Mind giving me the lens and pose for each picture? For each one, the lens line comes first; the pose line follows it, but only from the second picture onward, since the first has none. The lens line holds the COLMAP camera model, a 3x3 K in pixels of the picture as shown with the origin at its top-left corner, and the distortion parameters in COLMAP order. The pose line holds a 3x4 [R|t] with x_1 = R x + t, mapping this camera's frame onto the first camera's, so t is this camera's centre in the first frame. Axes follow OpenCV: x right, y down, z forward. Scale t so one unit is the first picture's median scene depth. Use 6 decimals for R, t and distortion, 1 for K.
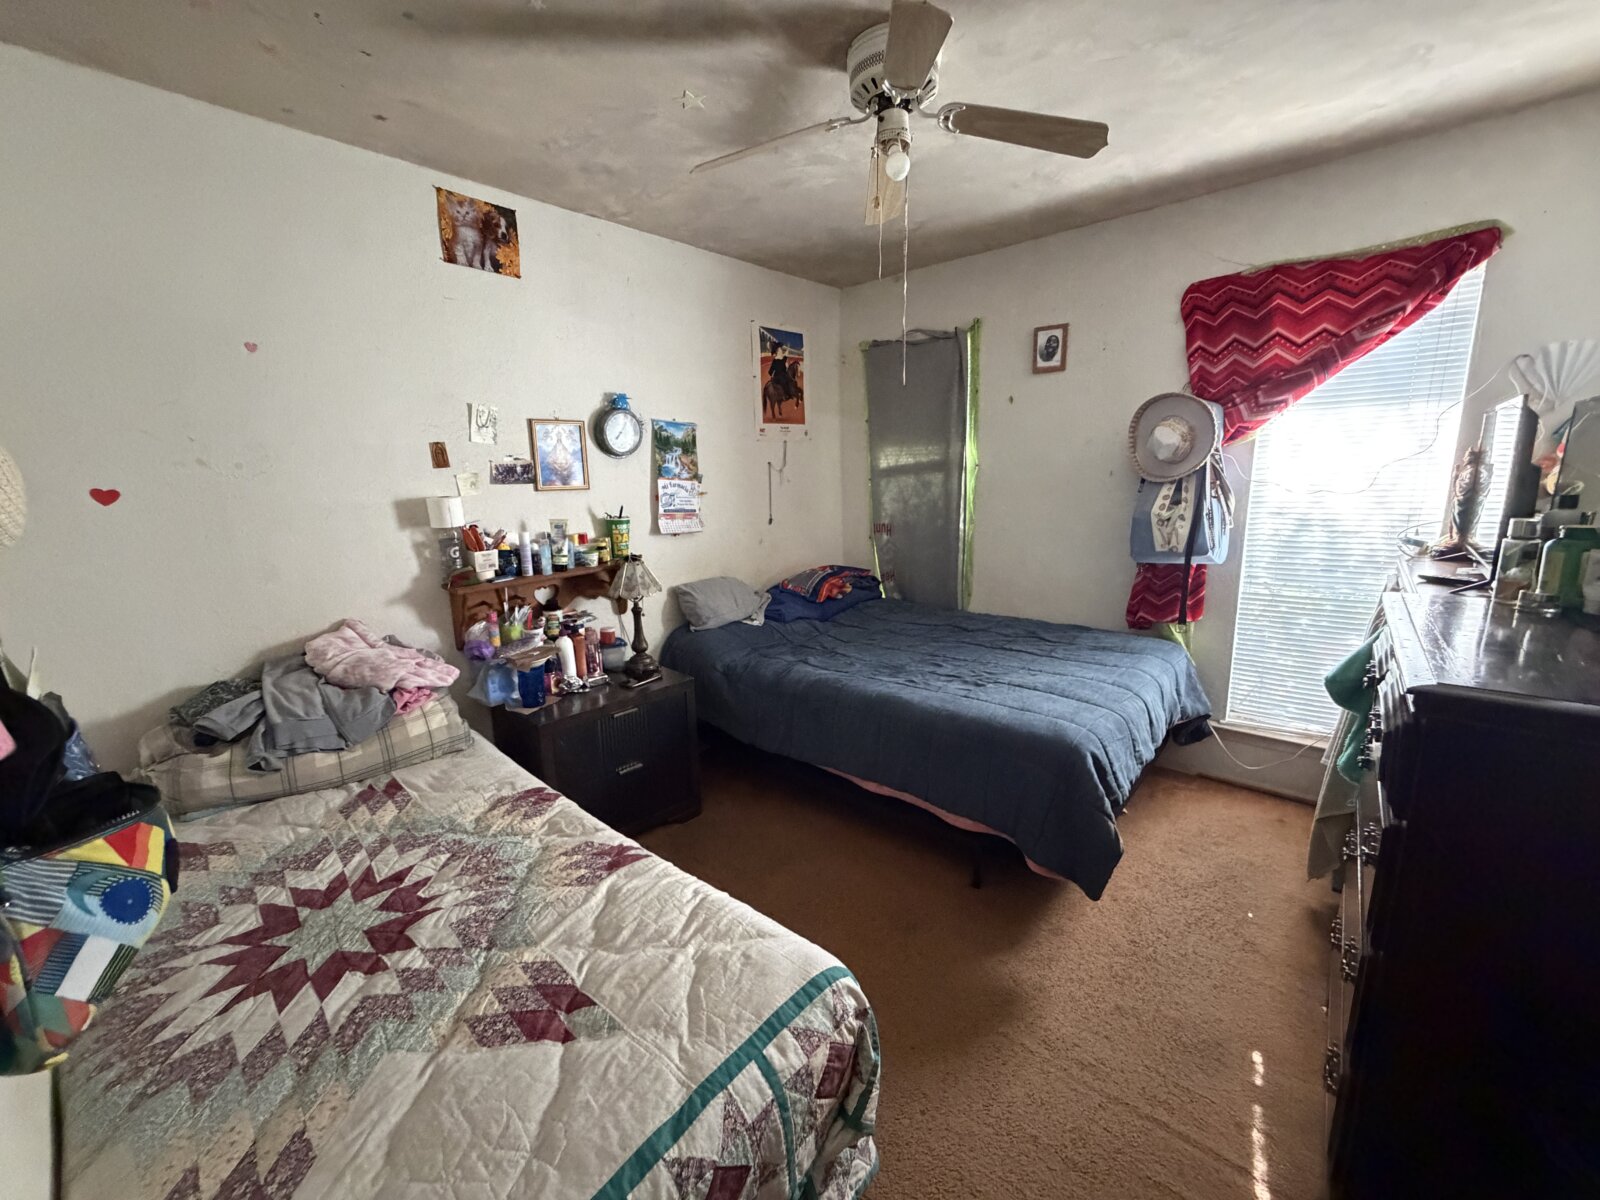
lens RADIAL K [[644.4, 0, 798.9], [0, 644.4, 601.4], [0, 0, 1]] dist [0.001614, -0.000536]
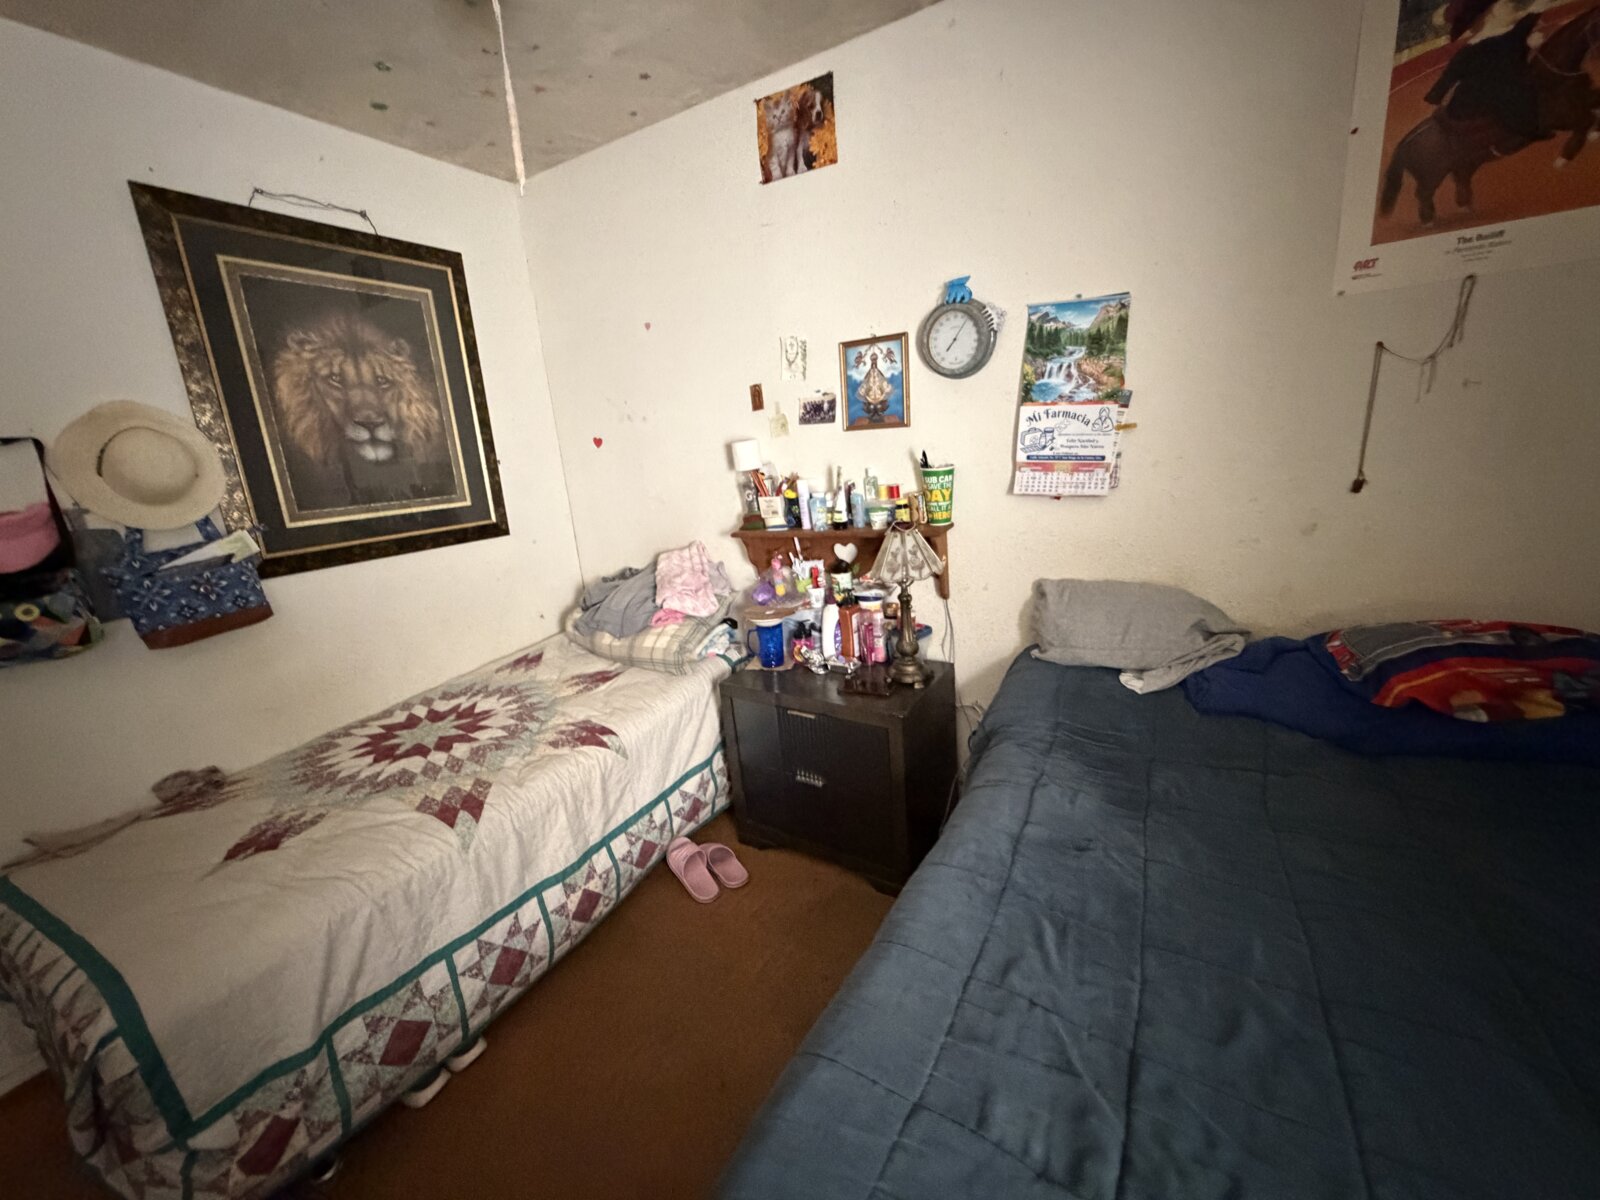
lens RADIAL K [[644.4, 0, 798.9], [0, 644.4, 601.4], [0, 0, 1]] dist [0.001614, -0.000536]
pose [[0.187074, 0.260235, -0.947249, 0.464523], [-0.124300, 0.962793, 0.239957, -0.159347], [0.974450, 0.072853, 0.212461, 0.819686]]
